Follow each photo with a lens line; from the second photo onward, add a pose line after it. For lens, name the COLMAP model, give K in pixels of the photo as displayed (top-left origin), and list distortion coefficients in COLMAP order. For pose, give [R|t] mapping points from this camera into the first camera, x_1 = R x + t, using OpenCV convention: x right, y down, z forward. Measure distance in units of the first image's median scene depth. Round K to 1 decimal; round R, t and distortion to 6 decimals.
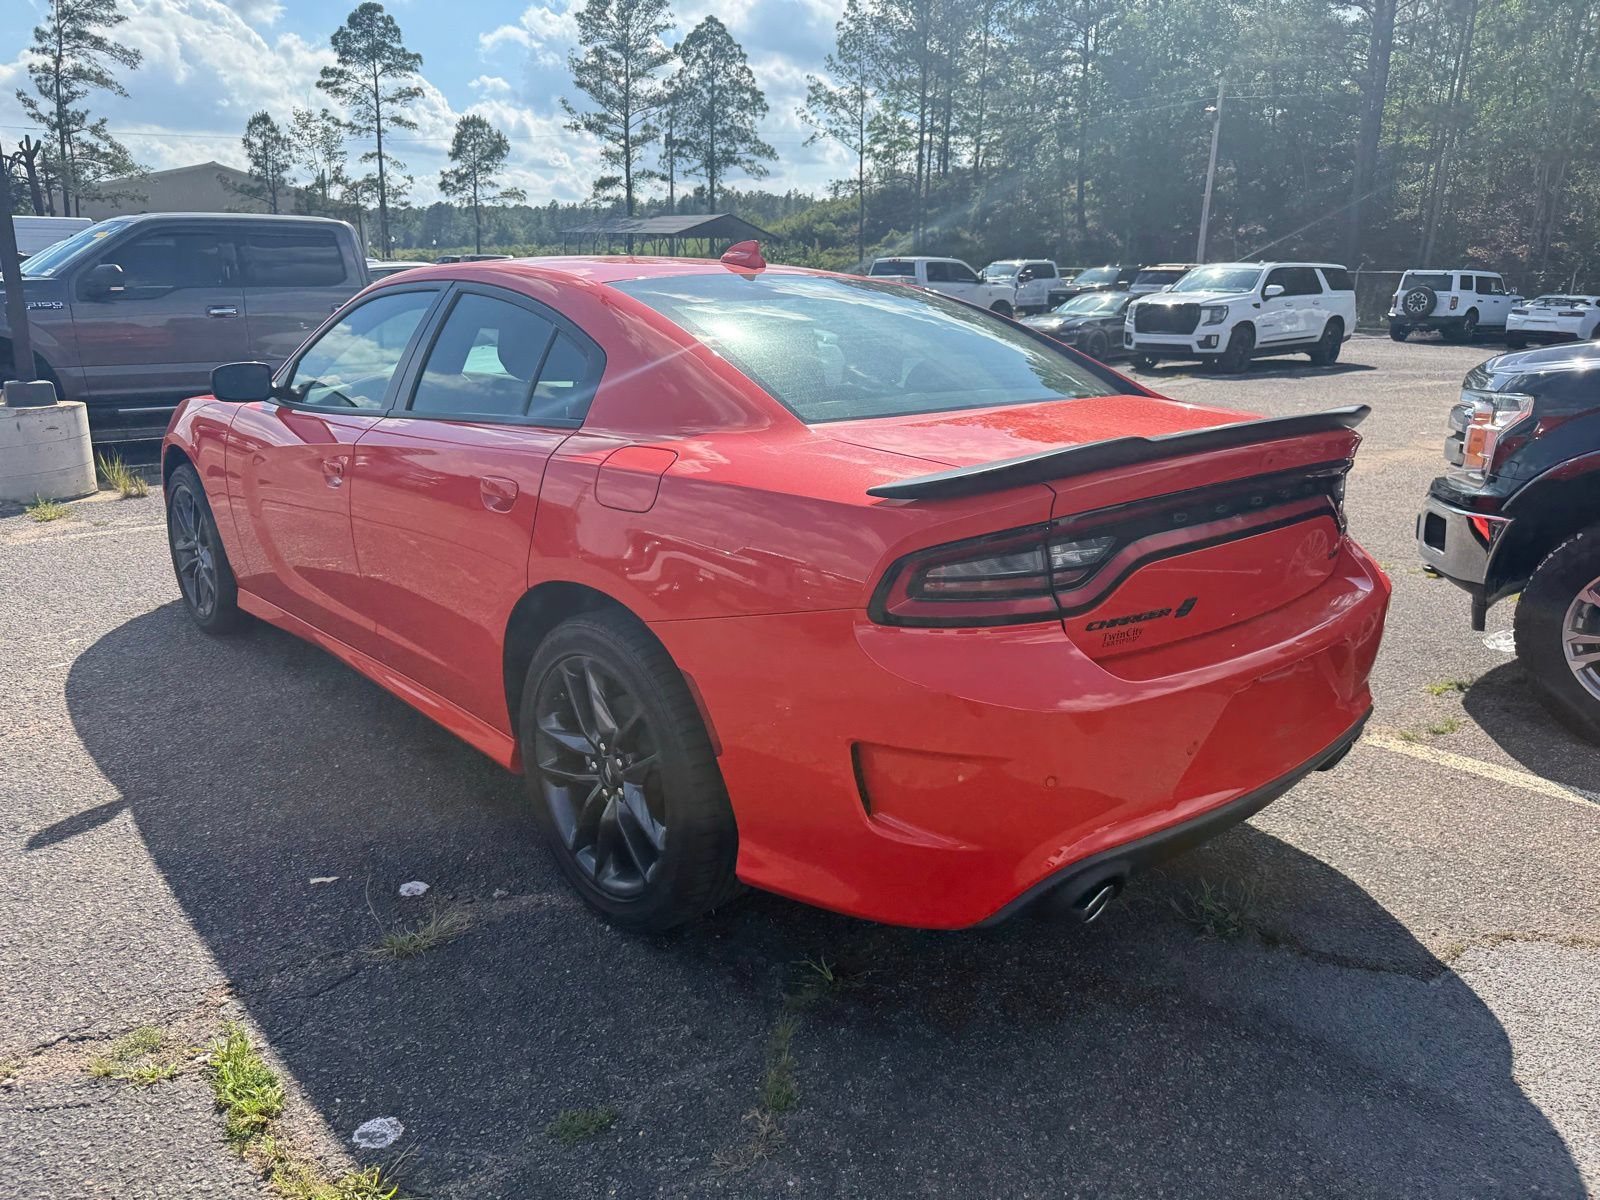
lens RADIAL K [[1157.6, 0, 800.0], [0, 1157.6, 600.0], [0, 0, 1]] dist [-0.007986, -0.003387]
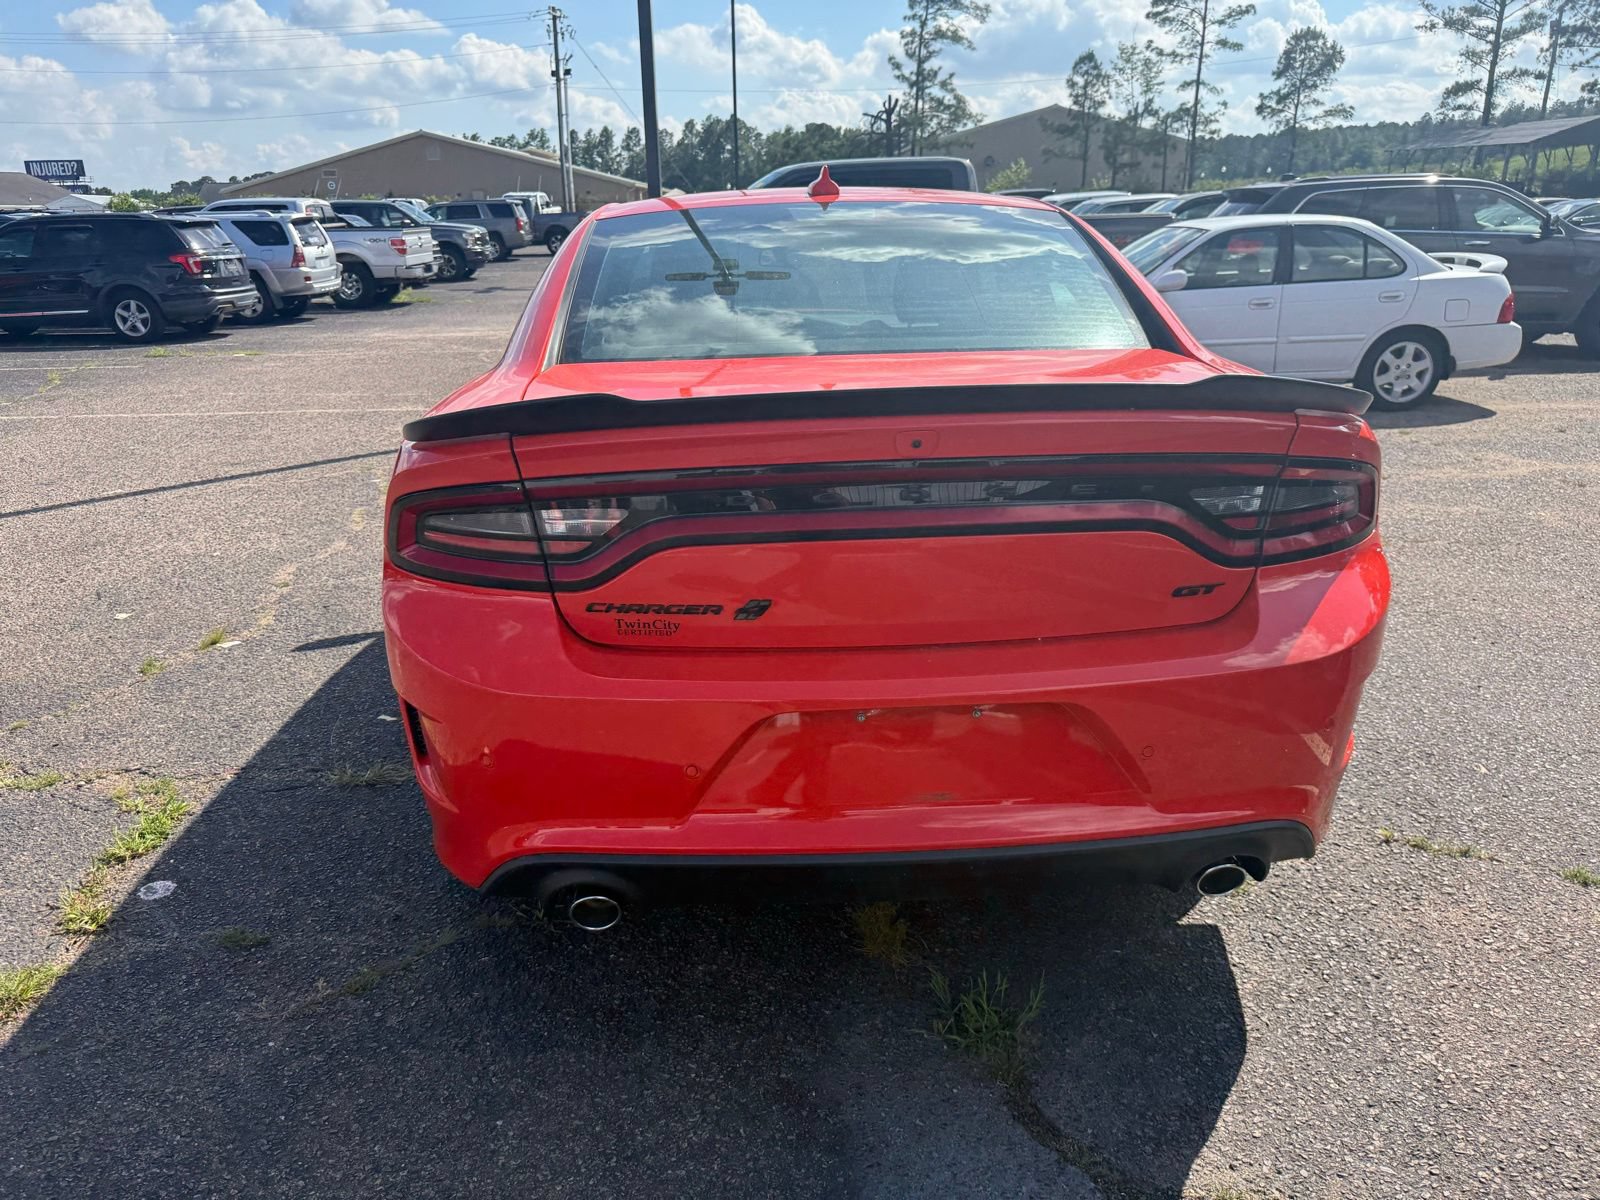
lens RADIAL K [[1164.9, 0, 800.0], [0, 1164.9, 600.0], [0, 0, 1]] dist [0.002479, -0.007679]
pose [[0.773074, 0.168783, -0.611448, 0.052754], [-0.136990, 0.985626, 0.098869, -0.005304], [0.619346, 0.007329, 0.785084, 0.022443]]
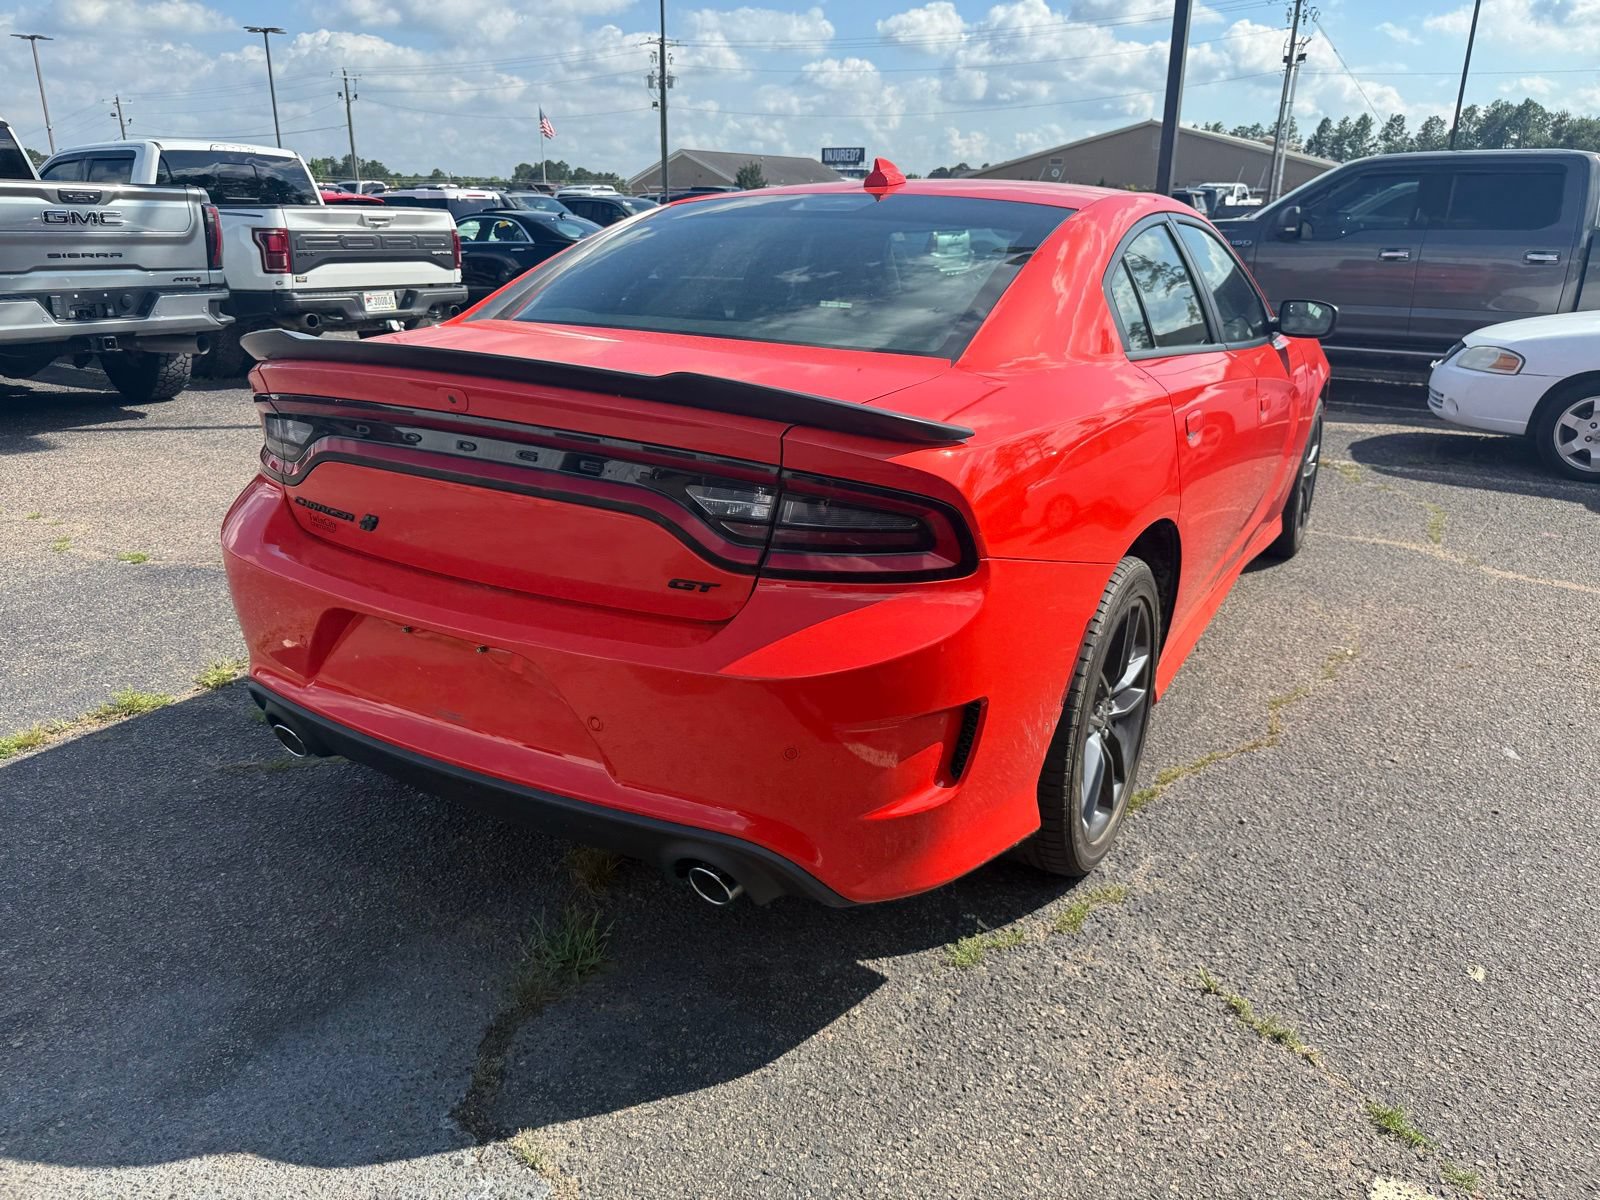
lens RADIAL K [[1150.0, 0, 800.0], [0, 1150.0, 600.0], [0, 0, 1]] dist [0.005829, -0.006895]
pose [[0.291856, 0.297356, -0.909065, 0.083215], [-0.261779, 0.938988, 0.223099, -0.015256], [0.919941, 0.172861, 0.351891, 0.061106]]
